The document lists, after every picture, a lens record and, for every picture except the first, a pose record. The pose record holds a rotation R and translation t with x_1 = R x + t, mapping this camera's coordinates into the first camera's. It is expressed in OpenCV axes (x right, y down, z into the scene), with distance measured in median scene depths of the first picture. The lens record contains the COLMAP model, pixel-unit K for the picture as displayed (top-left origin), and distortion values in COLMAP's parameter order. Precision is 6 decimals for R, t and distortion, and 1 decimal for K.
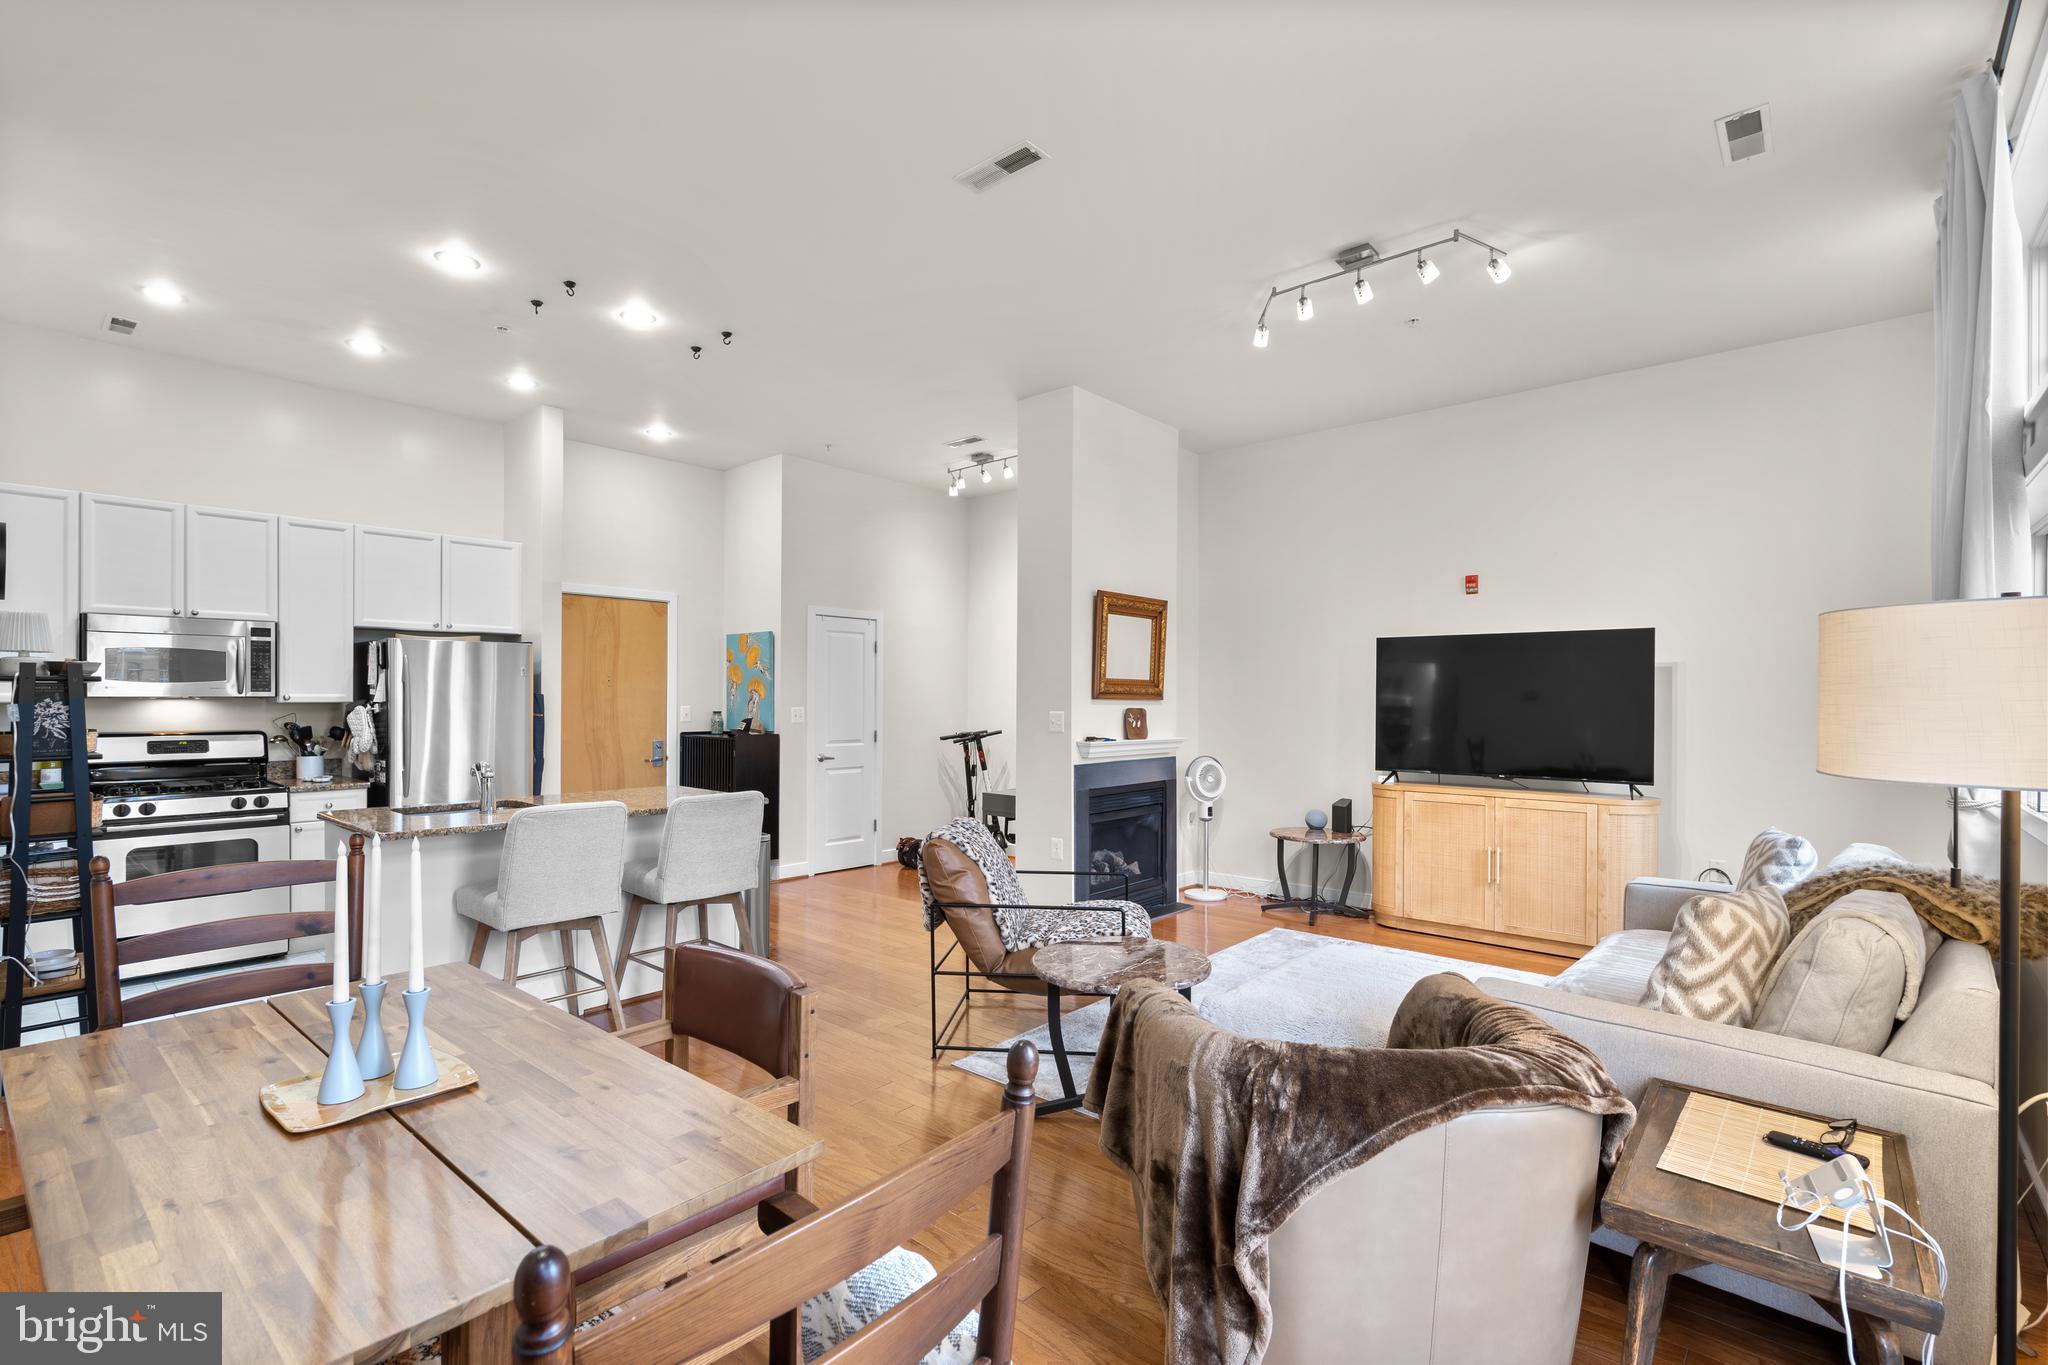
lens RADIAL K [[941.4, 0, 1016.3], [0, 941.4, 699.0], [0, 0, 1]] dist [0.002080, 0.000930]
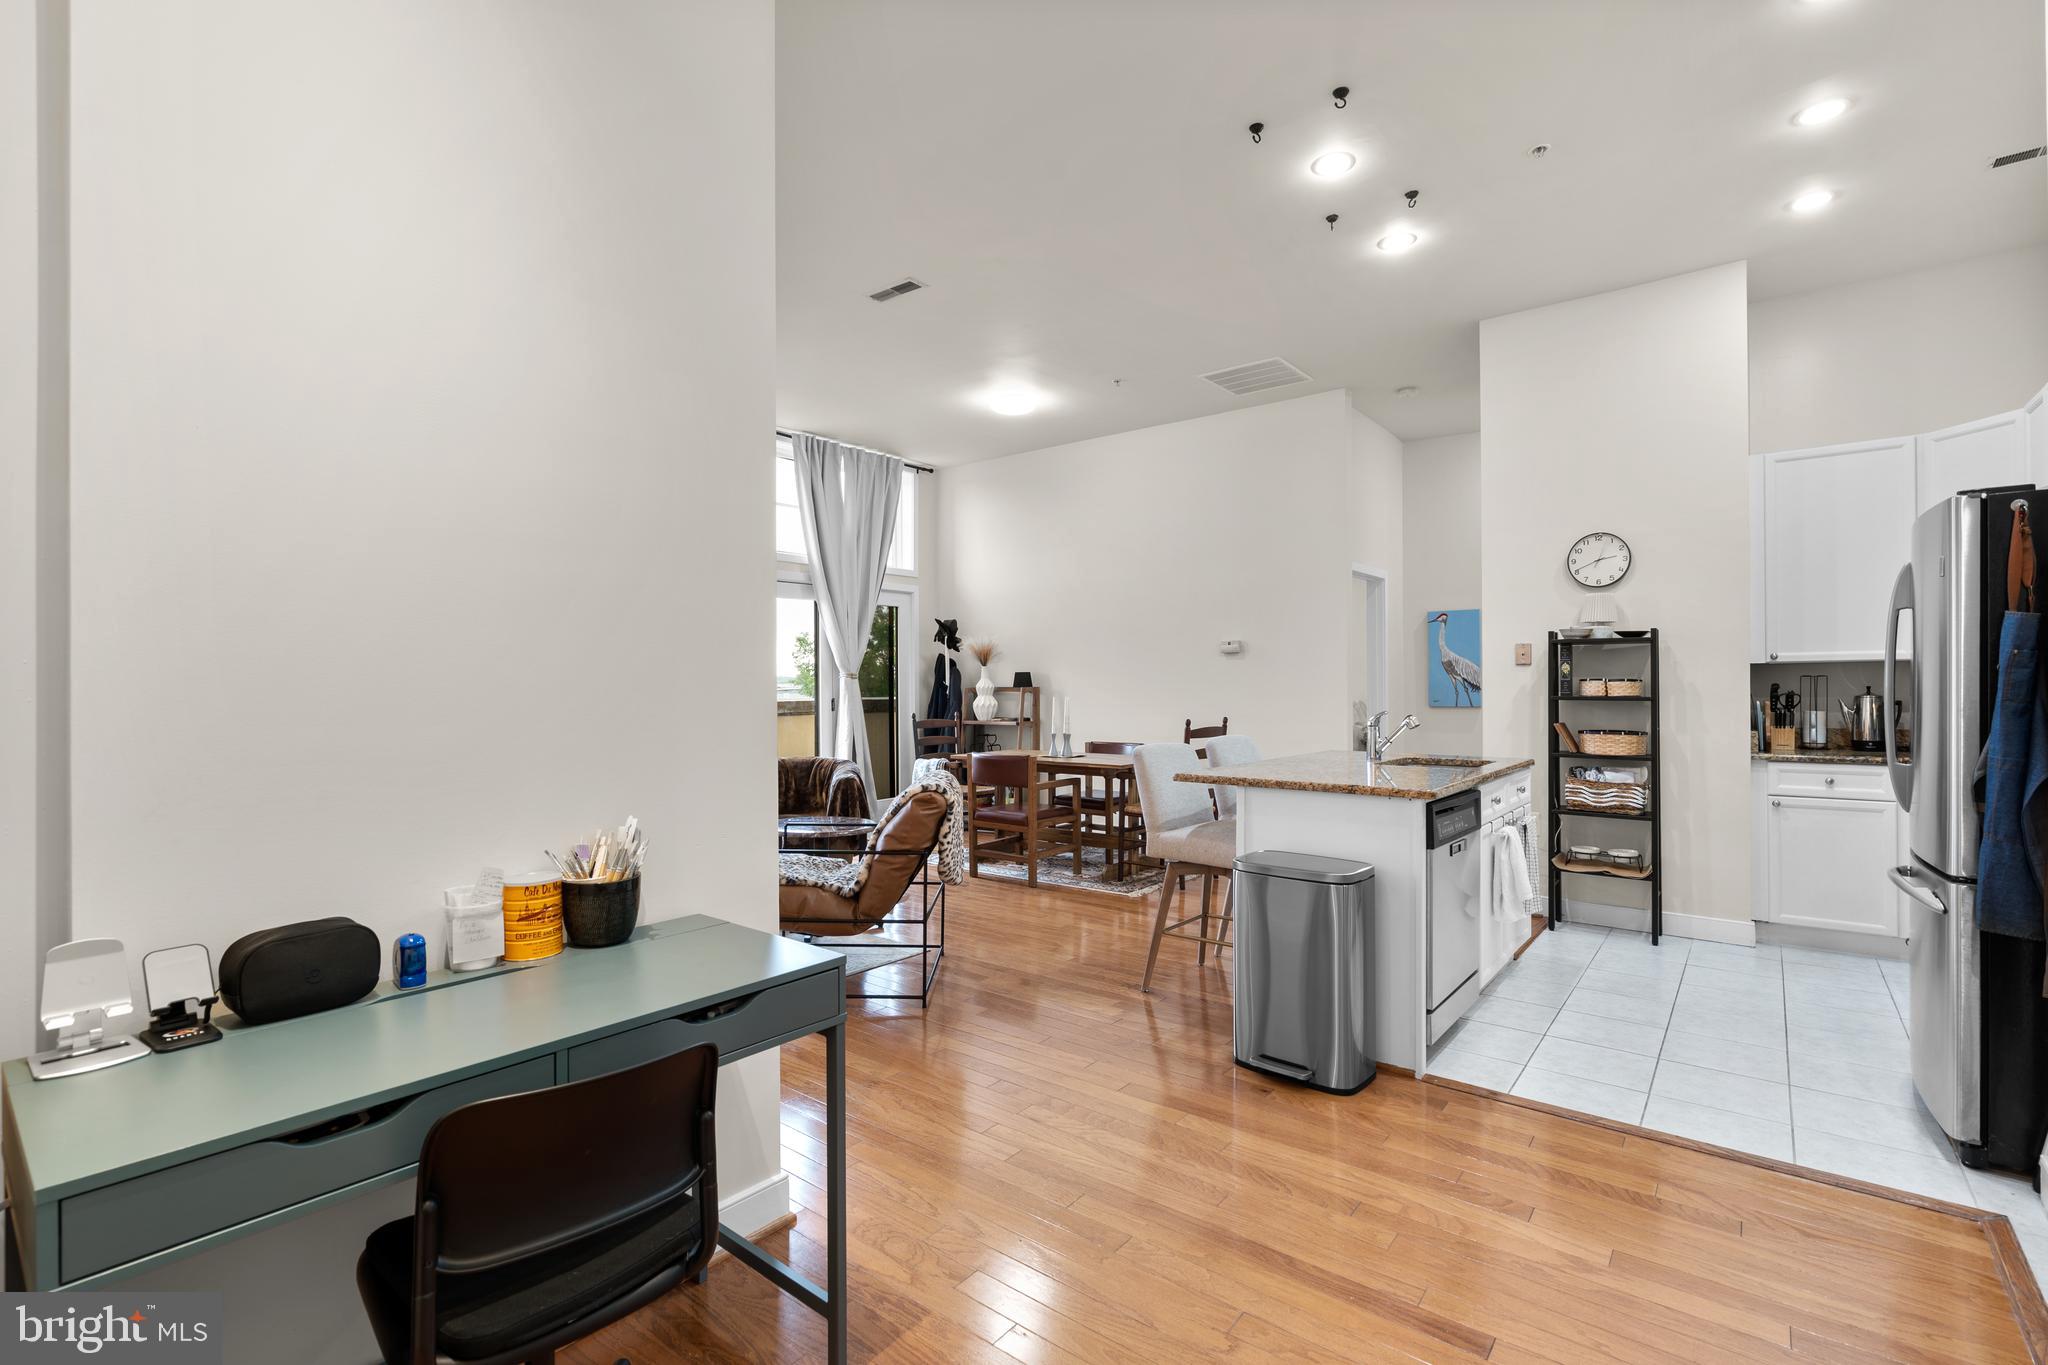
lens RADIAL K [[932.2, 0, 1012.5], [0, 932.2, 686.1], [0, 0, 1]] dist [-0.001159, 0.000133]
pose [[-0.998860, 0.000689, -0.047740, -0.074176], [0.000590, 0.999998, 0.002083, 0.024739], [0.047741, 0.002052, -0.998858, 1.435538]]
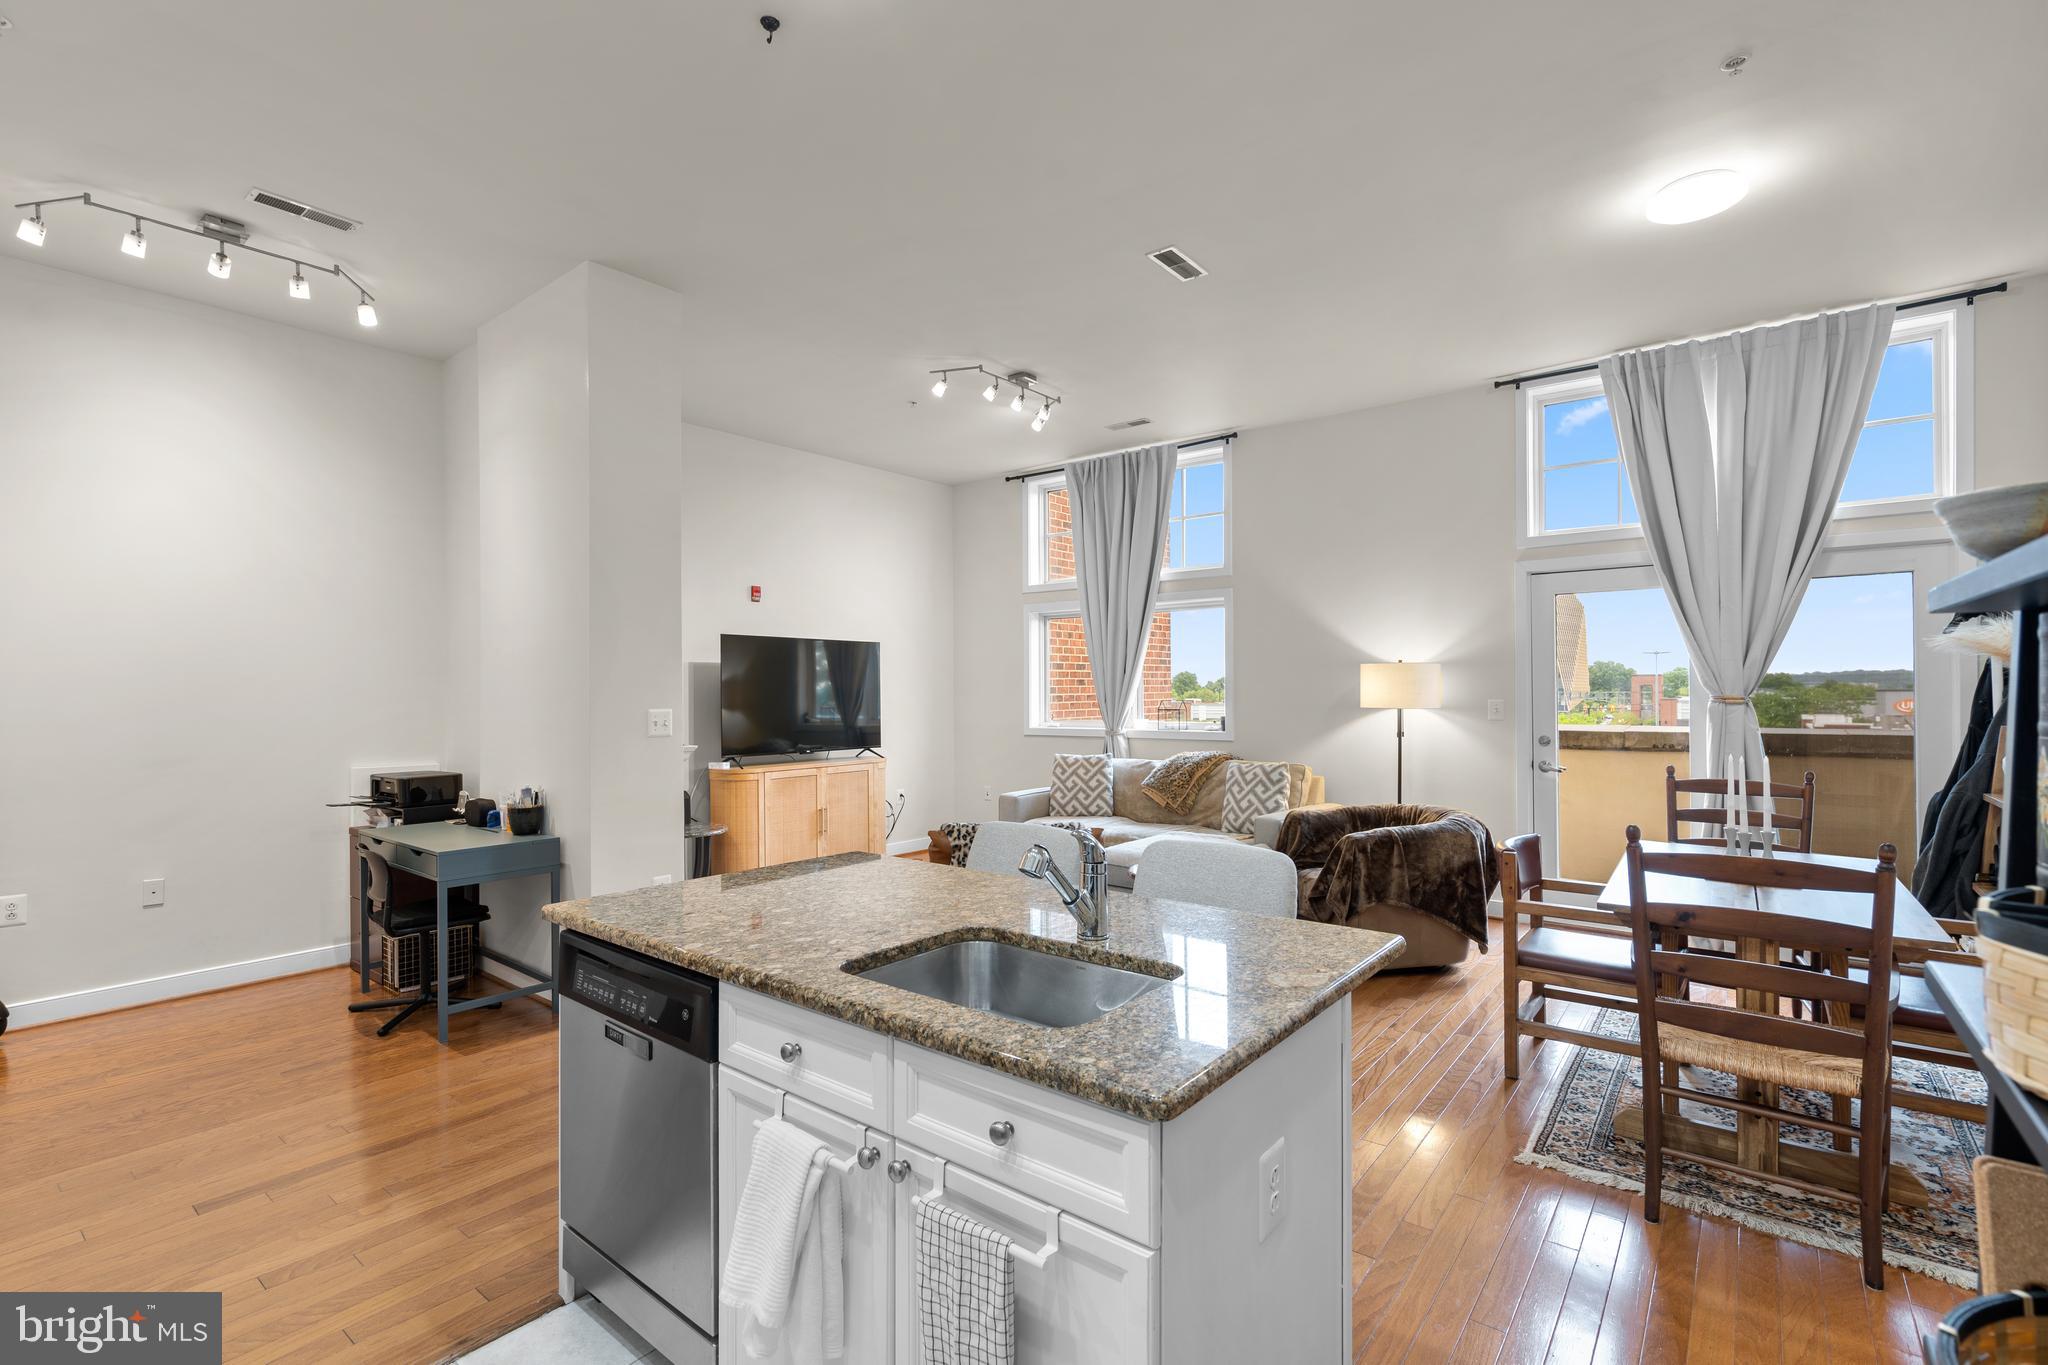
lens RADIAL K [[930.3, 0, 1020.8], [0, 930.3, 694.6], [0, 0, 1]] dist [-0.002413, -0.000133]
pose [[-0.051425, -0.007728, 0.998647, -0.723238], [0.005128, 0.999955, 0.008002, -0.003002], [-0.998664, 0.005533, -0.051383, 0.750547]]
